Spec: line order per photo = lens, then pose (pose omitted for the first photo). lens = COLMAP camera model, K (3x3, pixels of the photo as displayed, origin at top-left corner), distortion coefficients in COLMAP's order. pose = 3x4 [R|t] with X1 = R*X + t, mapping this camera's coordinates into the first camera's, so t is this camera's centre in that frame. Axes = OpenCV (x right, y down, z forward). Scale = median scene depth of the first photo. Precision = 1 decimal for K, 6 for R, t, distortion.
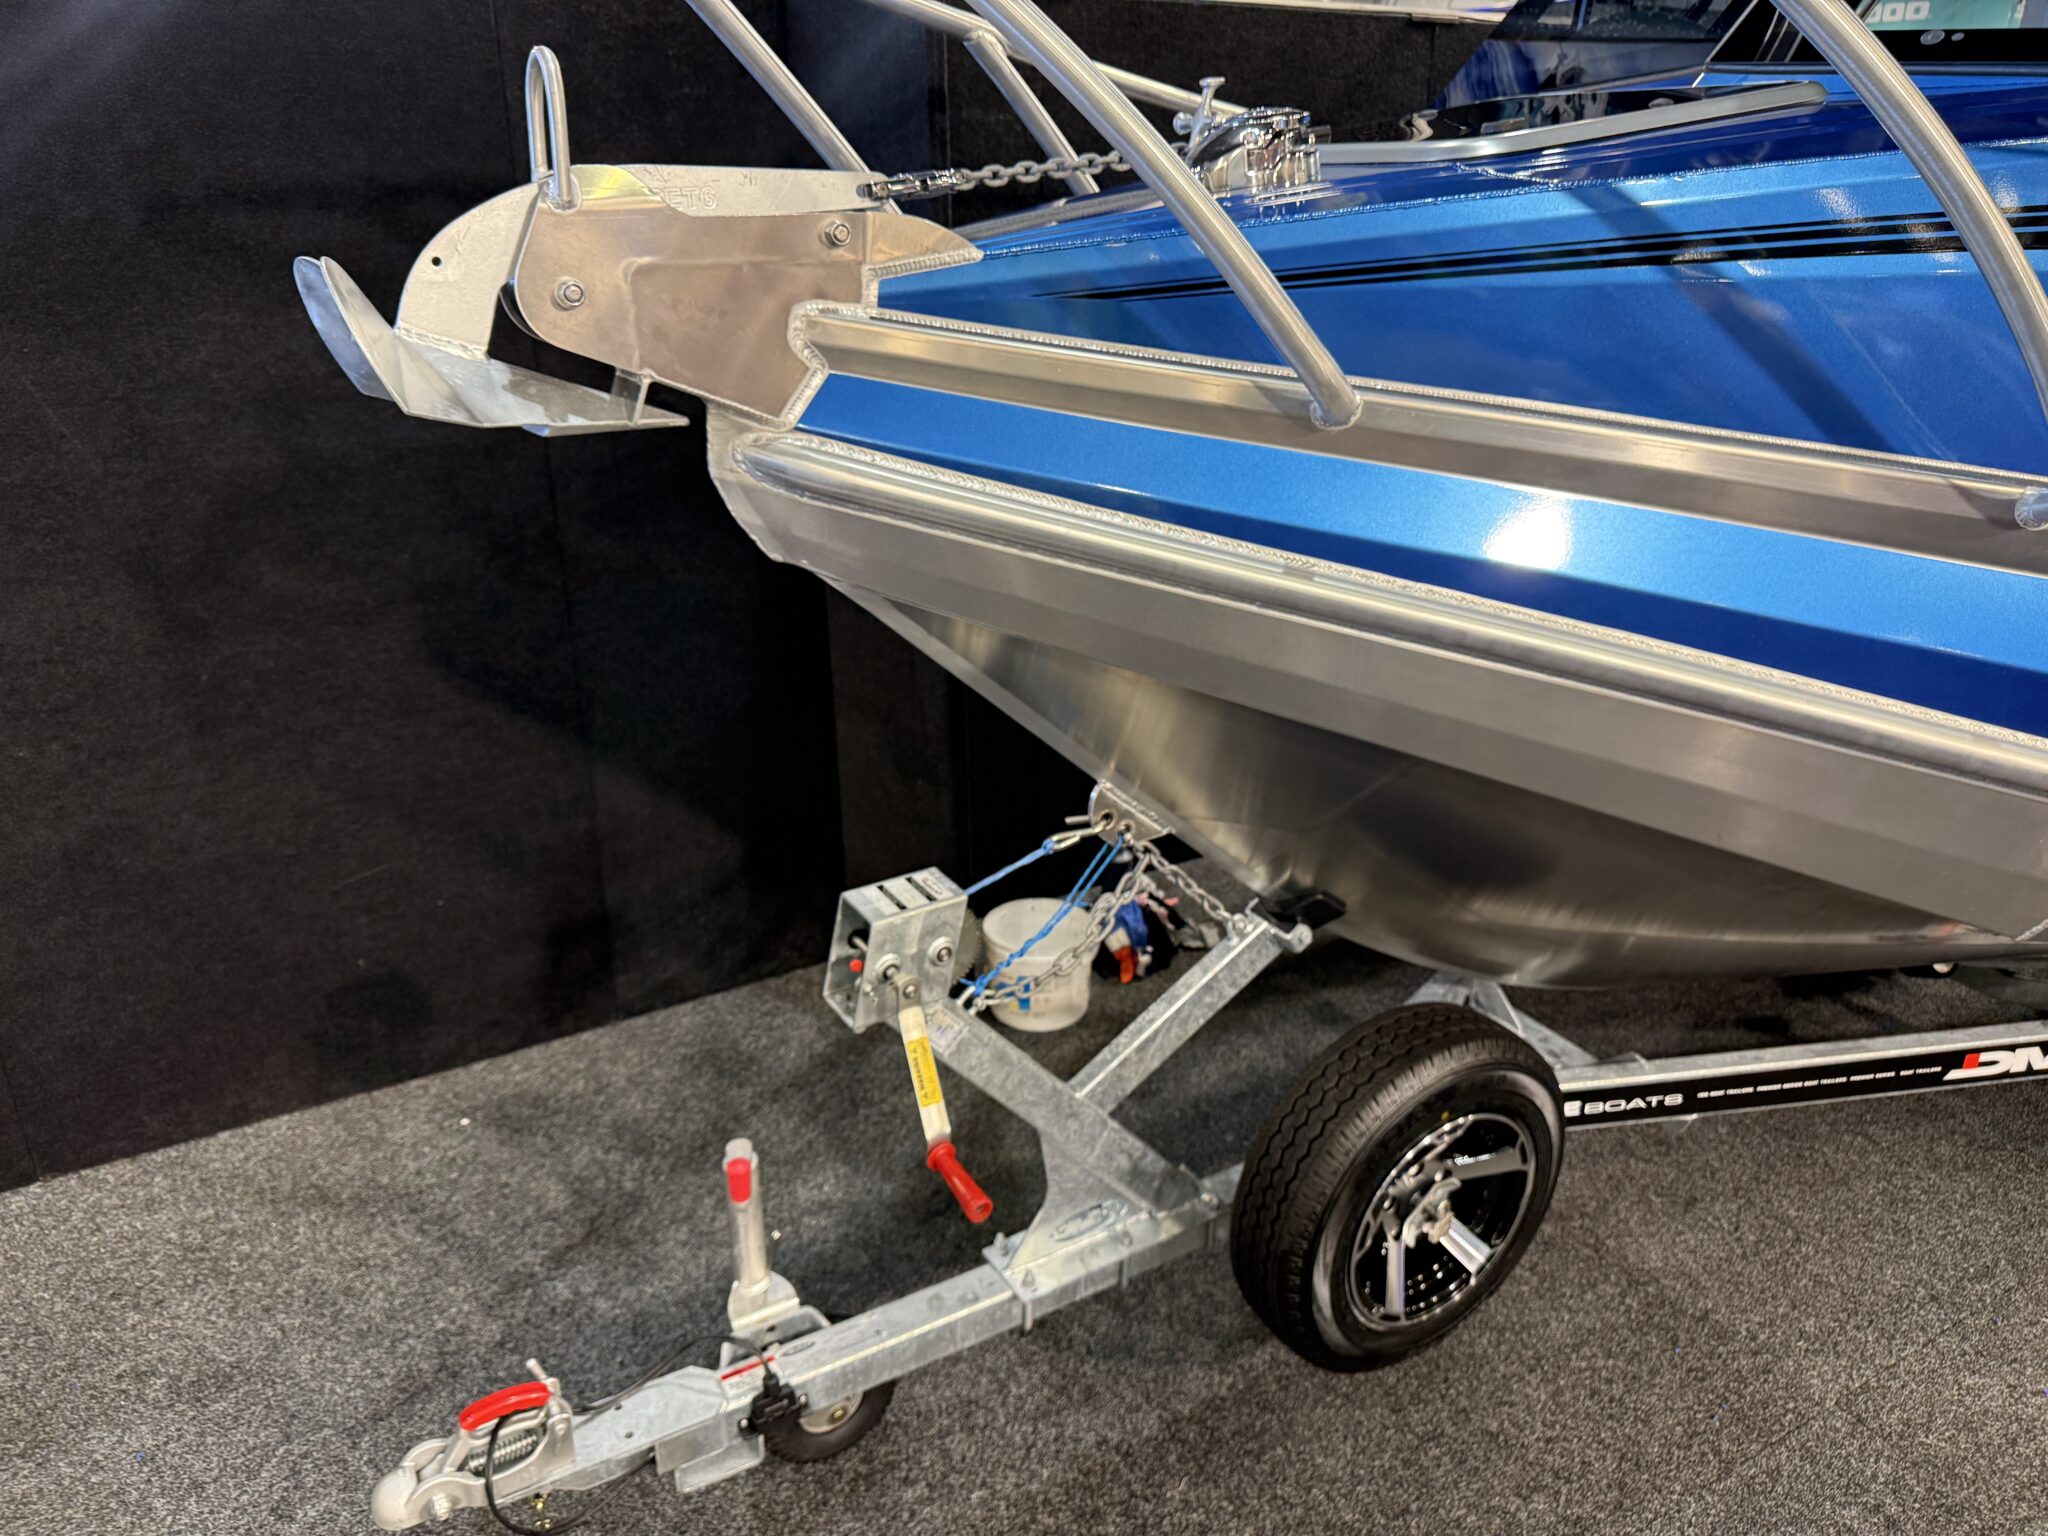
lens RADIAL K [[1448.6, 0, 1024.0], [0, 1448.6, 768.0], [0, 0, 1]] dist [0.059504, -0.001534]
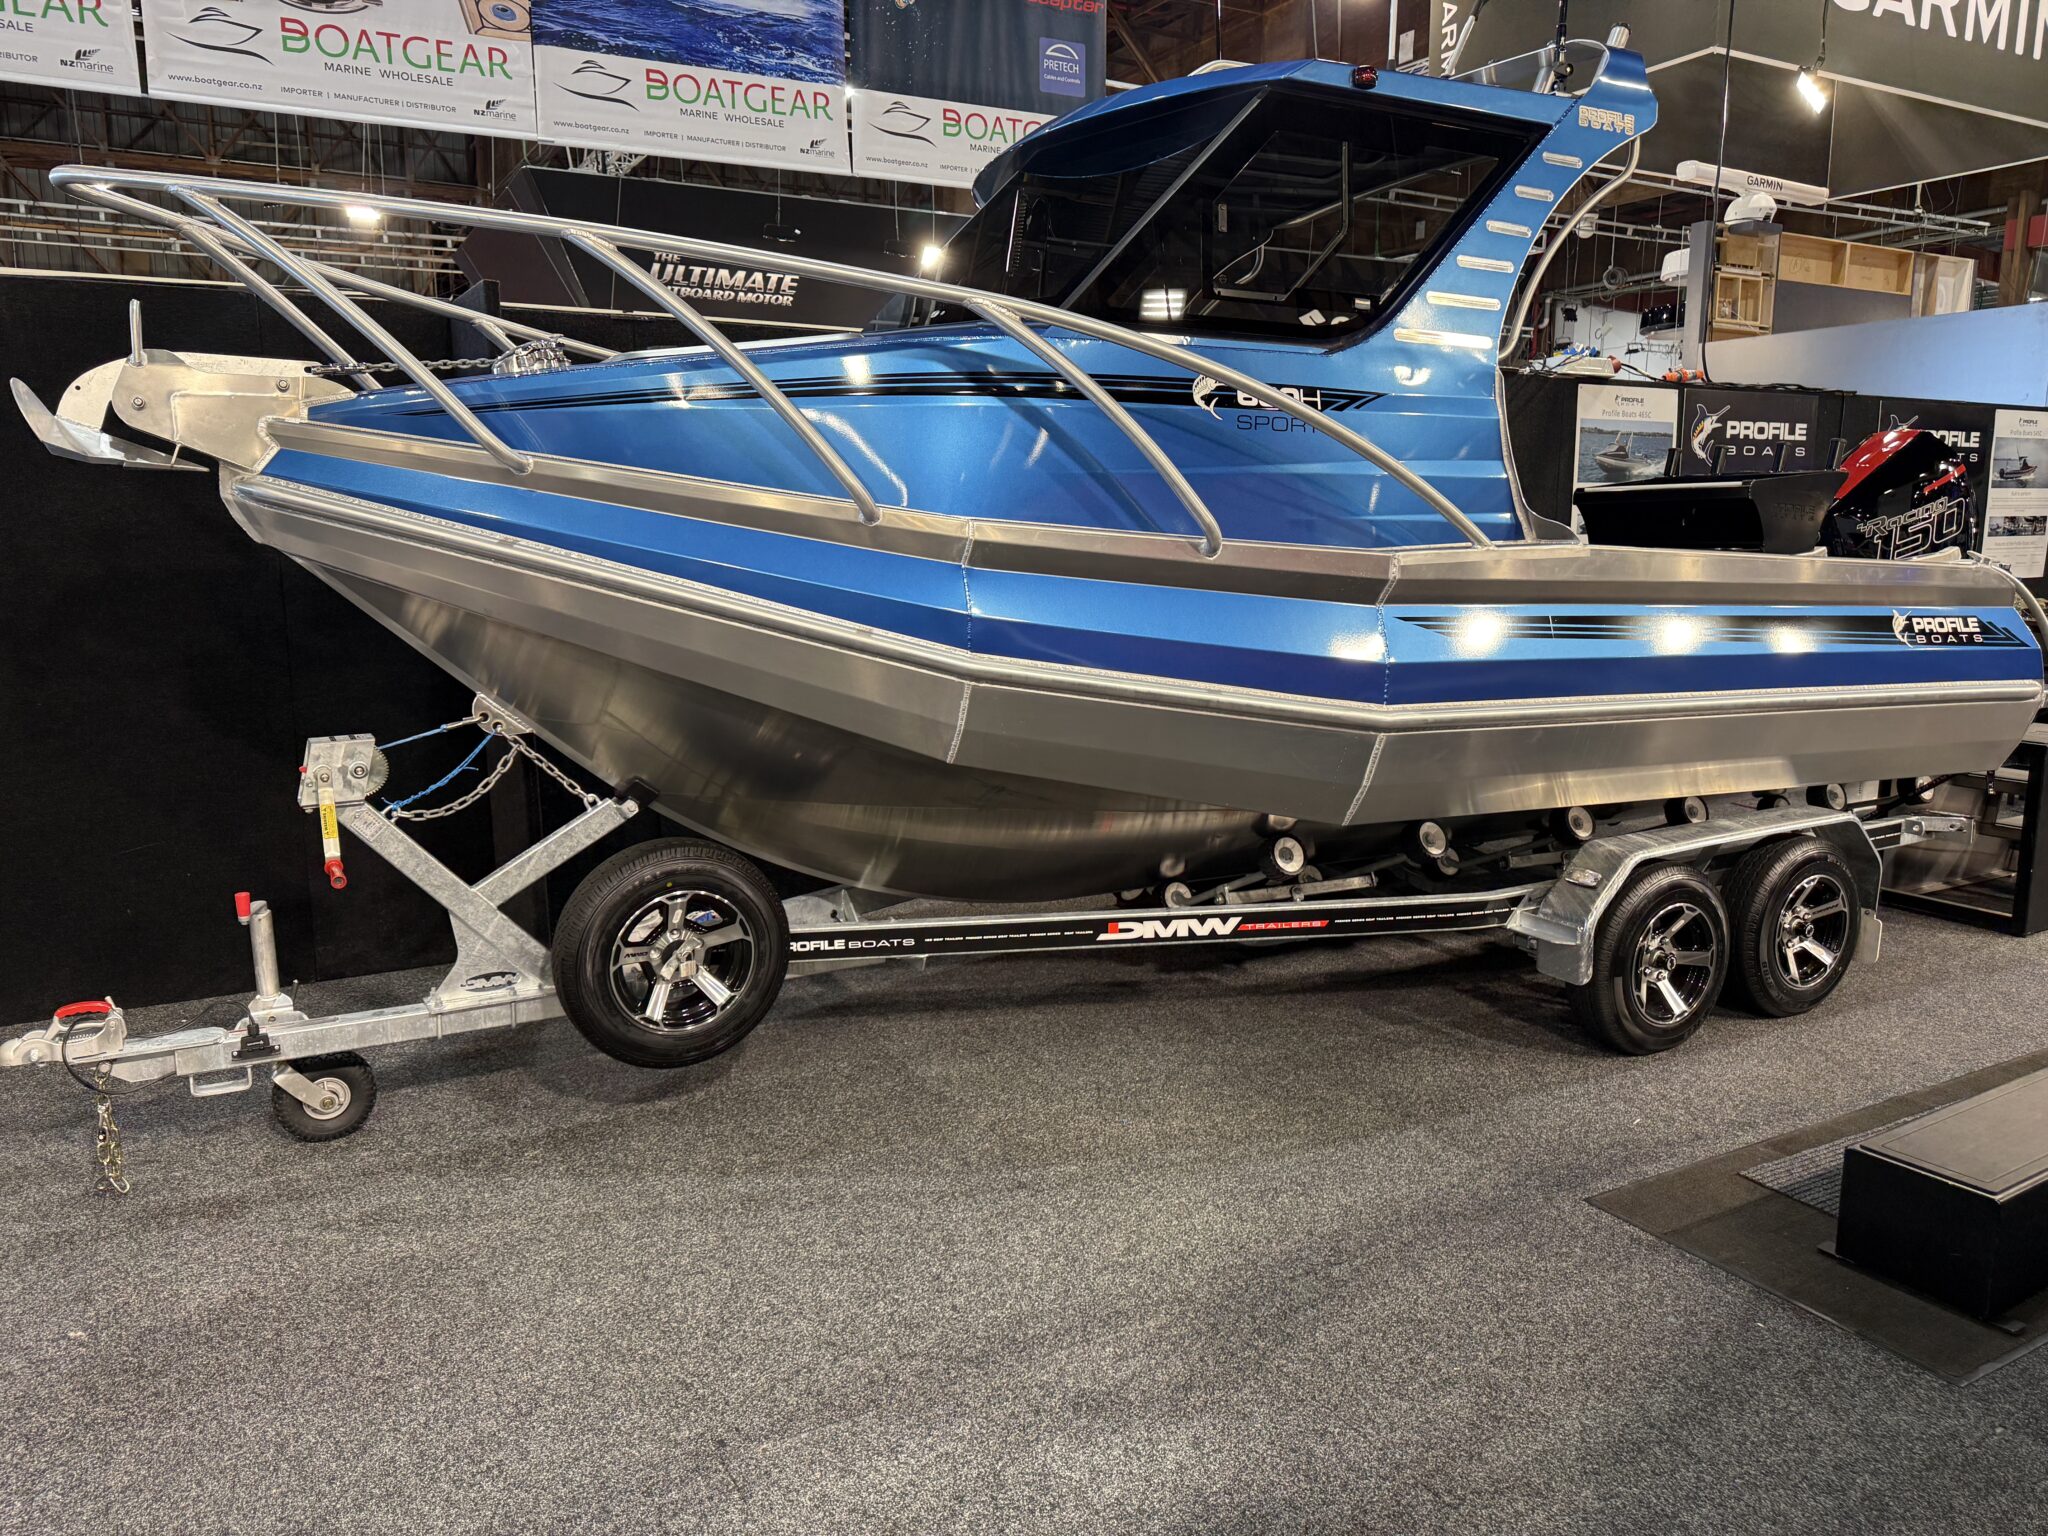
lens RADIAL K [[1436.8, 0, 1029.2], [0, 1436.8, 771.7], [0, 0, 1]] dist [0.004651, -0.011275]
pose [[0.999931, 0.000335, -0.011739, 0.739751], [-0.002888, 0.975921, -0.218107, 0.479834], [0.011383, 0.218125, 0.975854, -0.680778]]
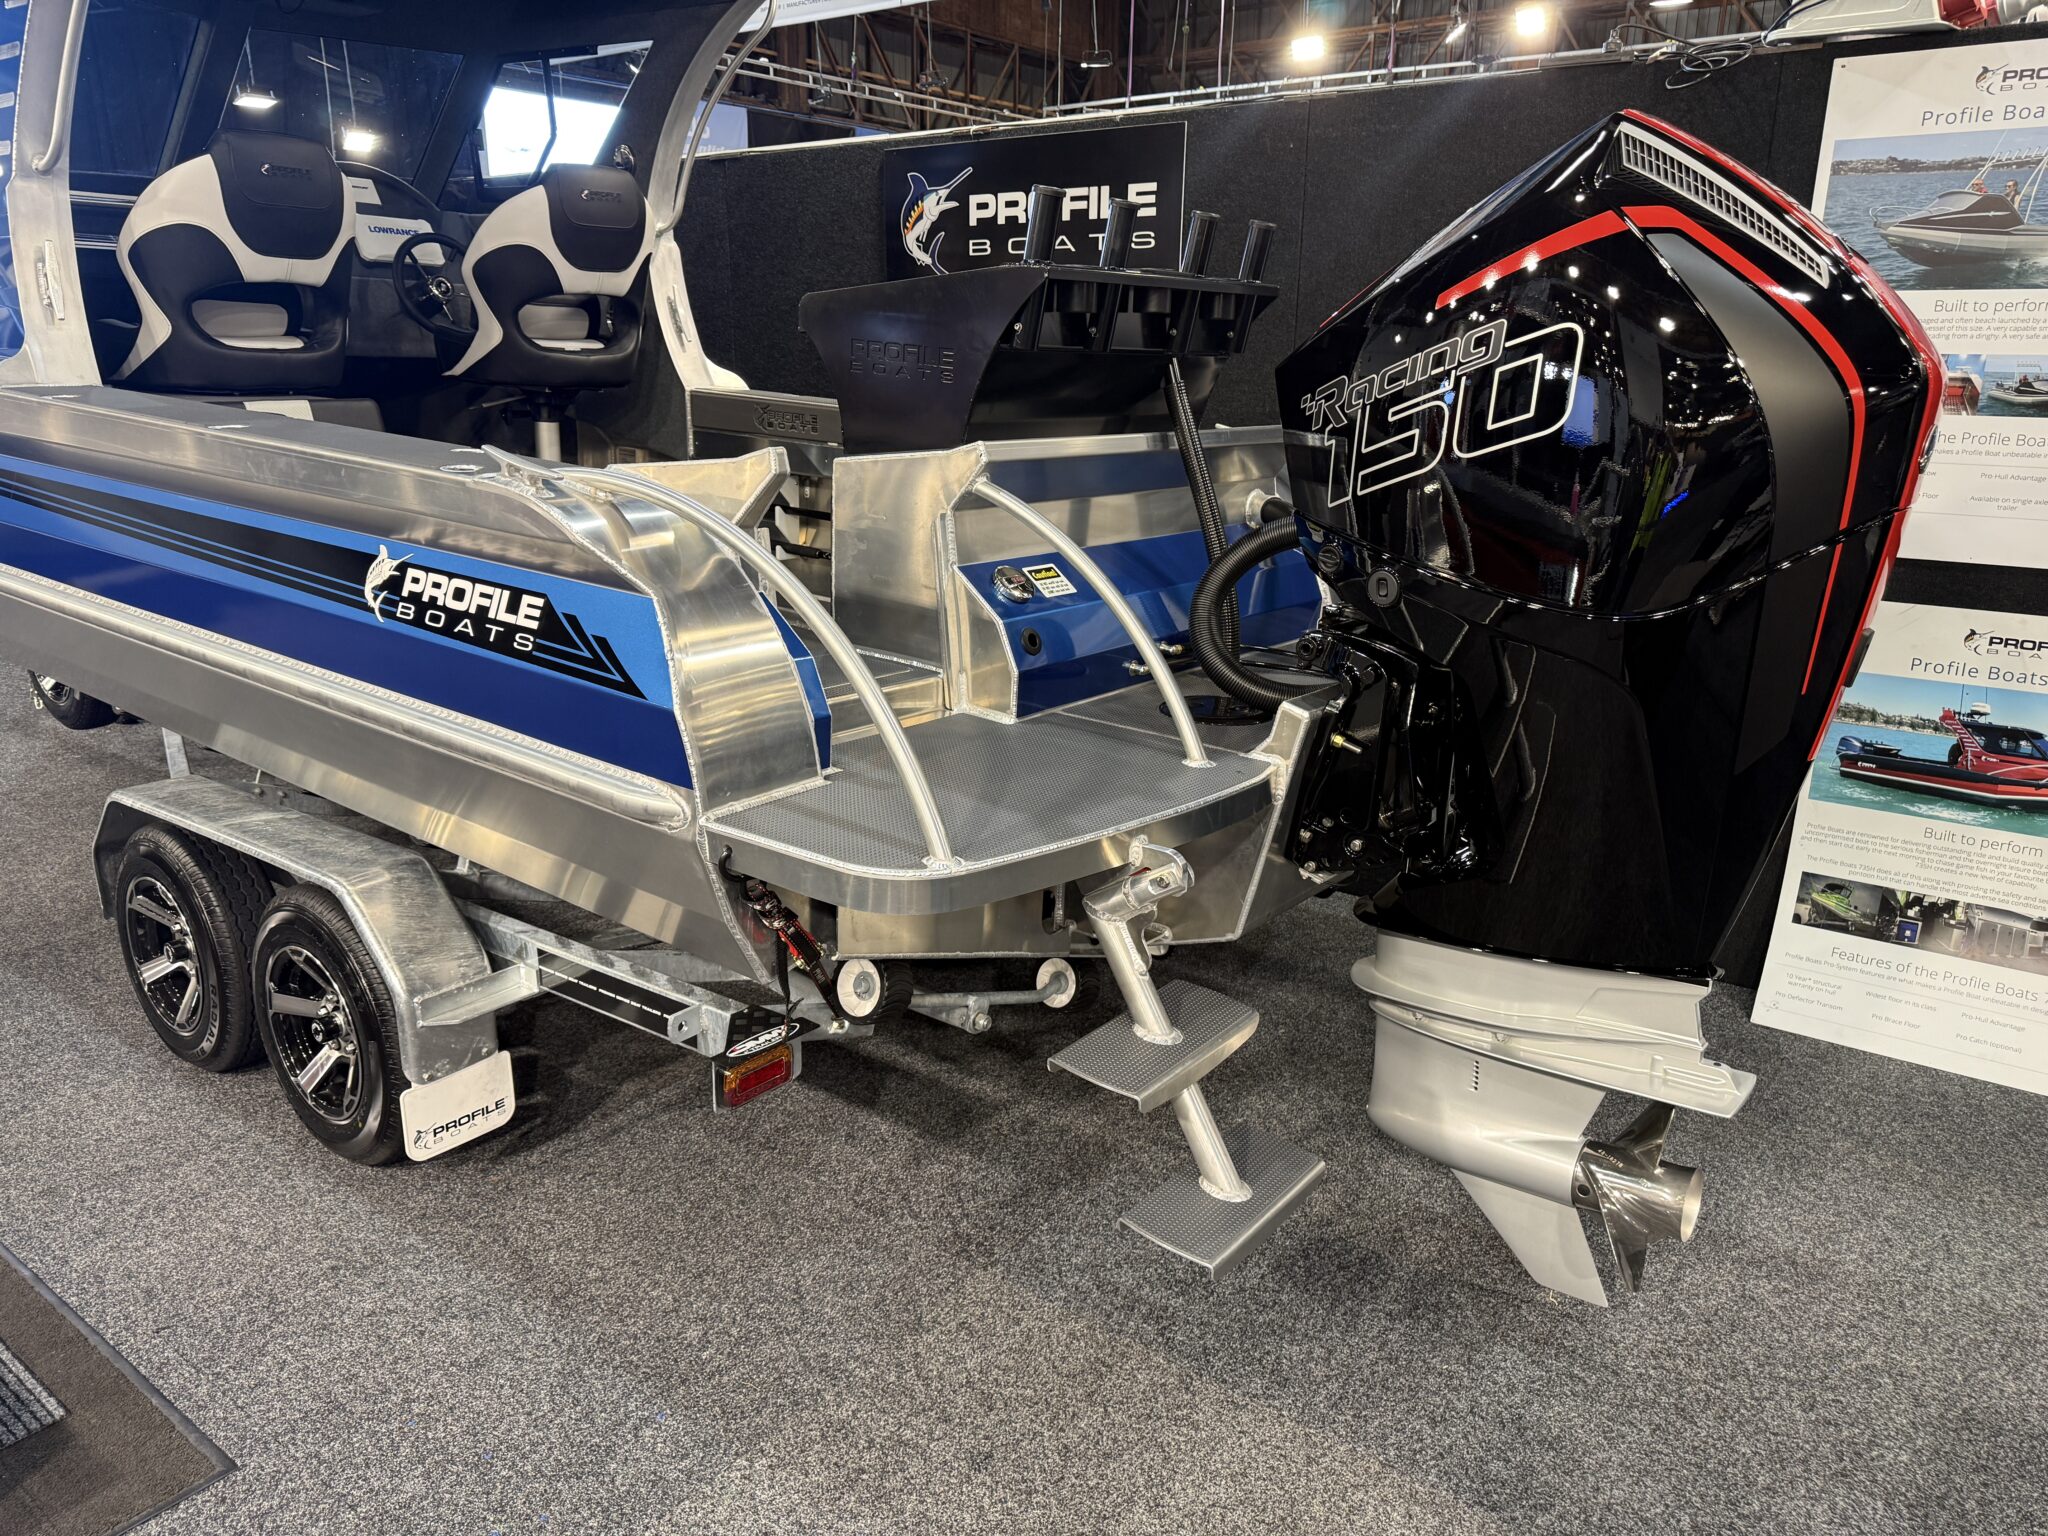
lens RADIAL K [[1453.3, 0, 1026.3], [0, 1453.3, 779.5], [0, 0, 1]] dist [0.017760, -0.022930]
pose [[0.397032, 0.264685, -0.878810, 3.357121], [-0.361166, 0.925318, 0.115524, -0.402668], [0.843756, 0.271529, 0.462976, 1.389974]]
